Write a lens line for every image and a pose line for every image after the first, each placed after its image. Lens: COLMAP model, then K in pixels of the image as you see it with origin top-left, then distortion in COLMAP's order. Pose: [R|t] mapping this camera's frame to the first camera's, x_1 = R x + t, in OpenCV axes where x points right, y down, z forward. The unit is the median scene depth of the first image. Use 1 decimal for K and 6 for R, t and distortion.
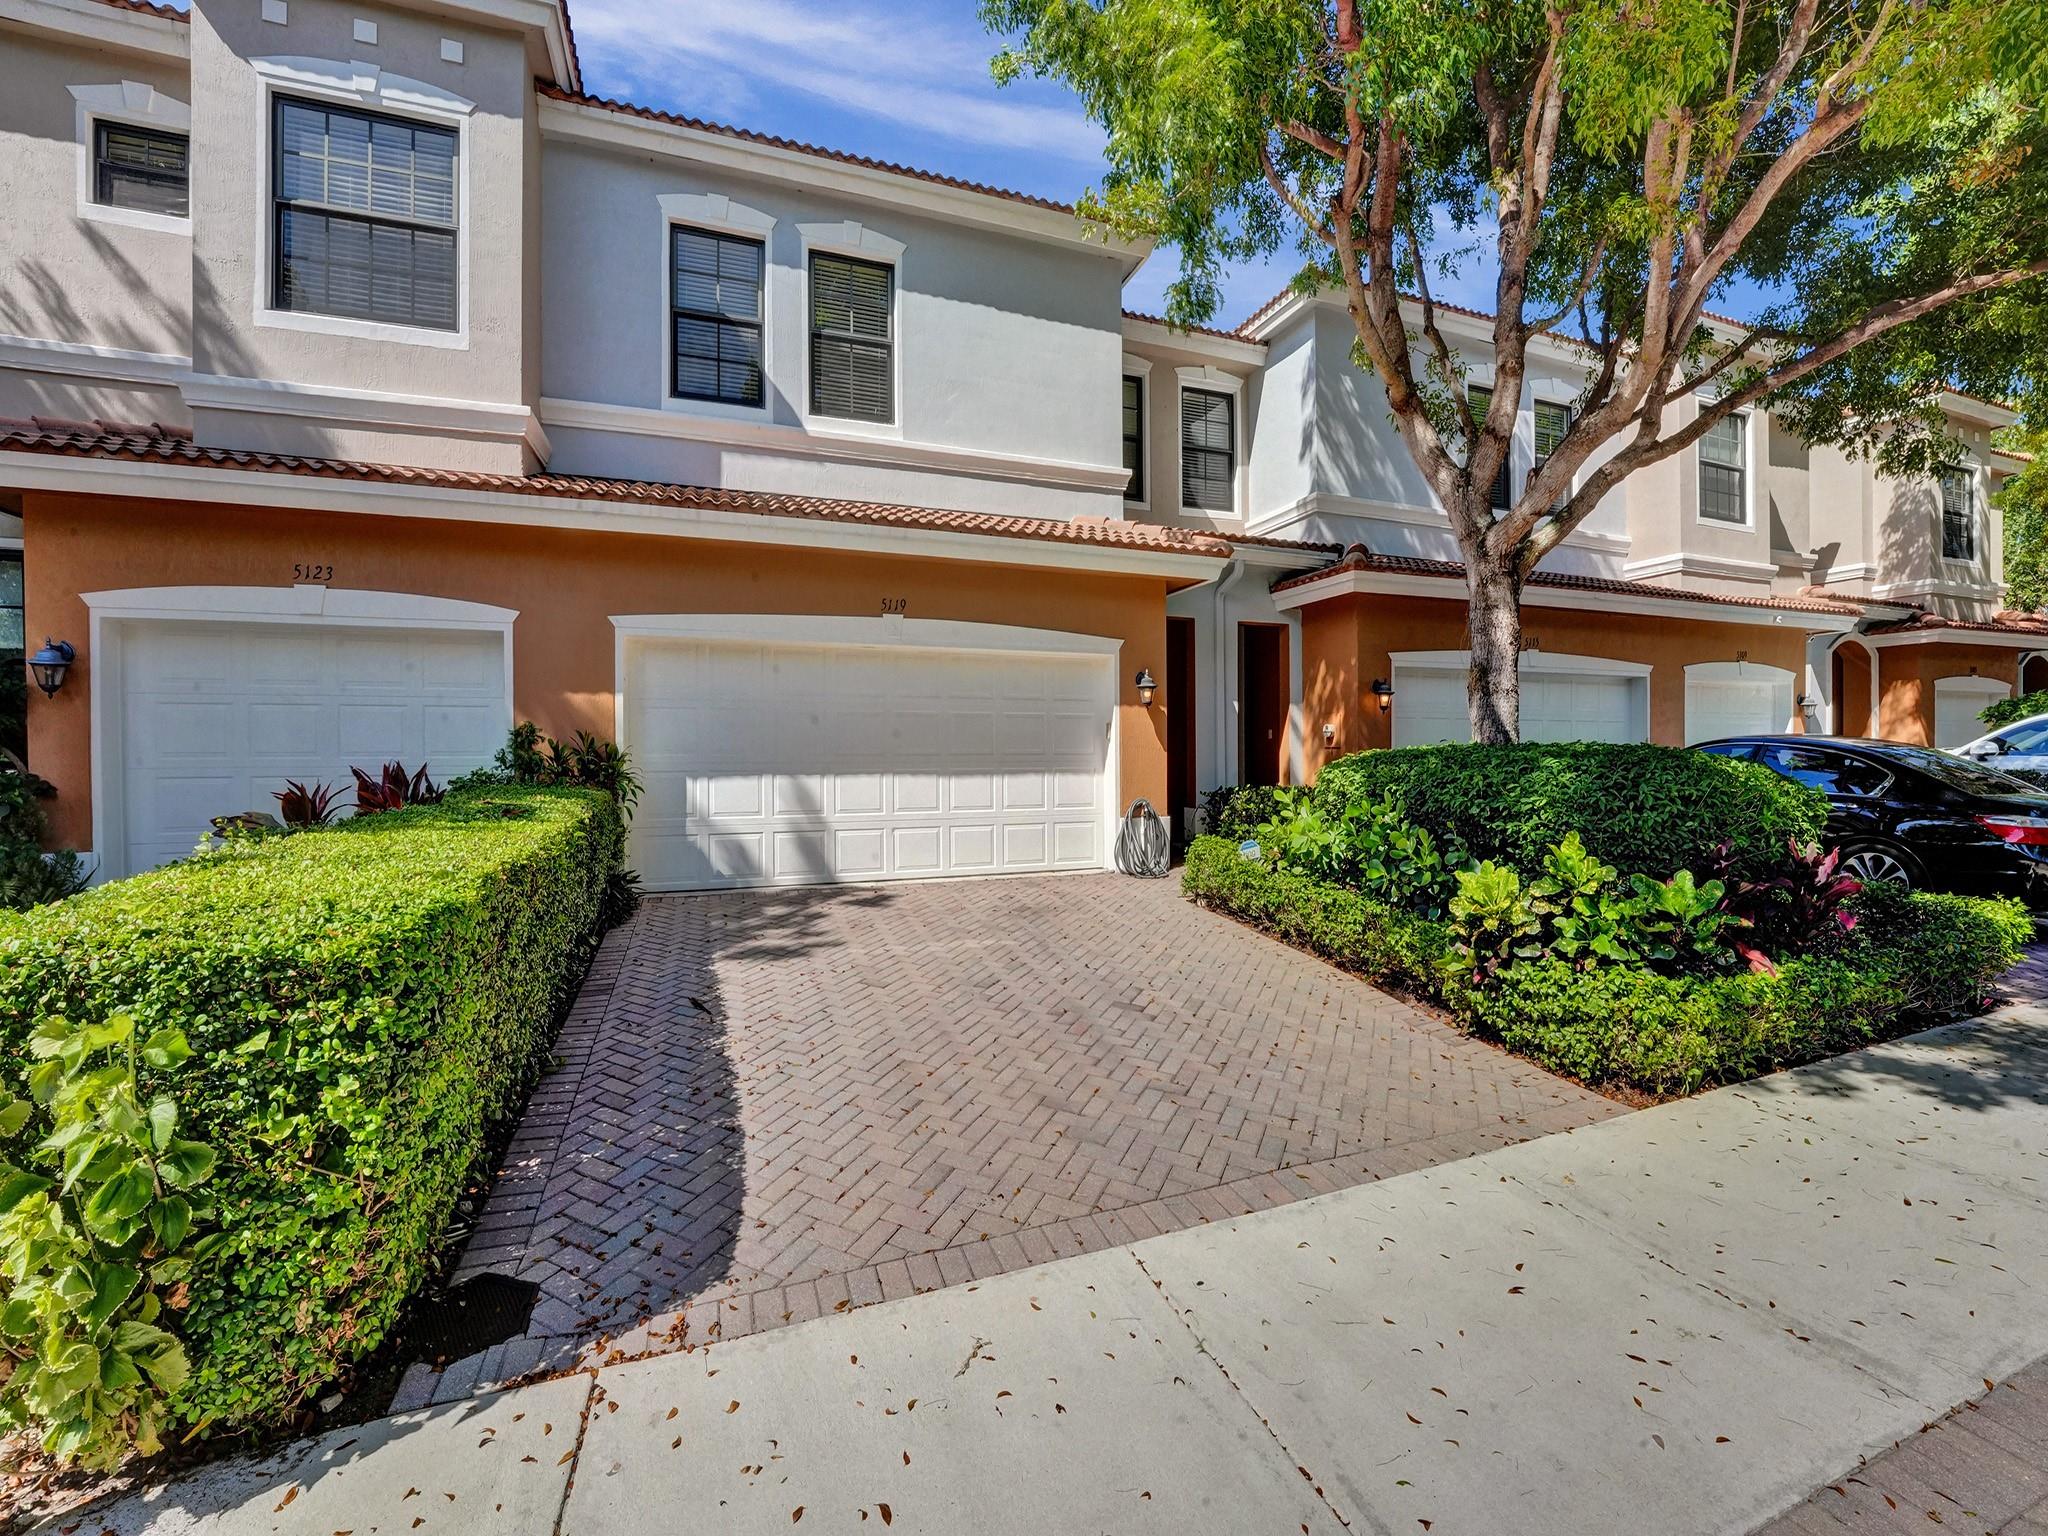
lens RADIAL K [[815.9, 0, 1082.2], [0, 815.9, 745.2], [0, 0, 1]] dist [-0.015974, -0.000157]
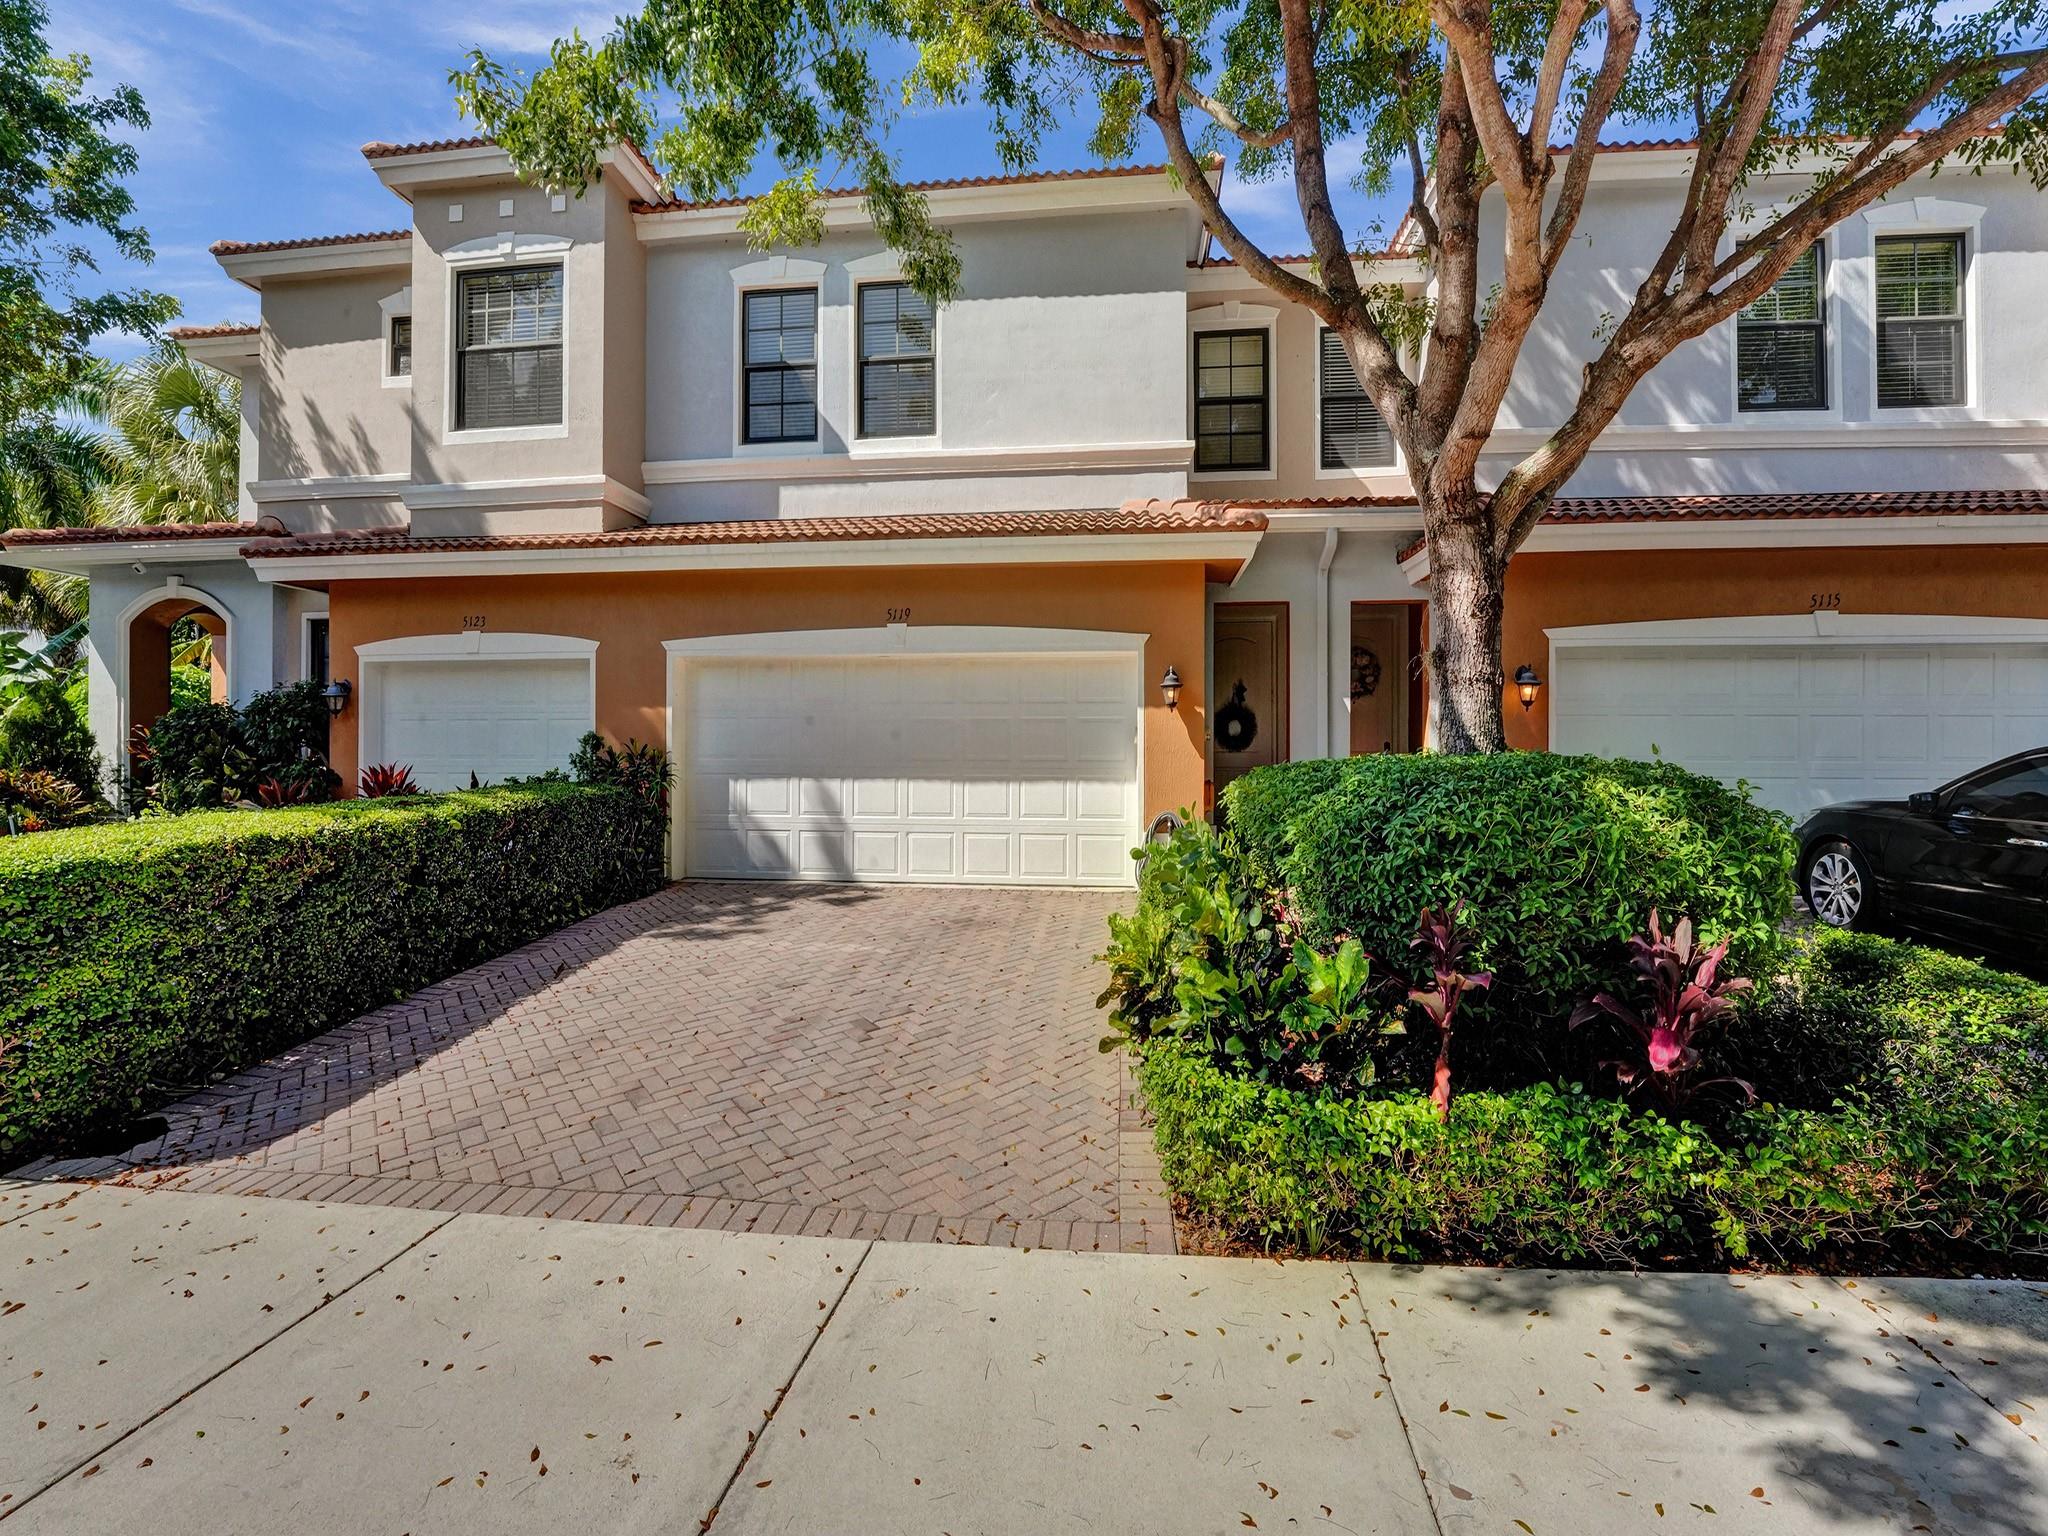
lens RADIAL K [[874.2, 0, 1069.0], [0, 874.2, 745.7], [0, 0, 1]] dist [-0.020087, -0.000160]
pose [[0.894701, 0.001478, -0.446662, 0.455456], [-0.002288, 0.999997, -0.001274, -0.005791], [0.446659, 0.002162, 0.894702, 0.114051]]
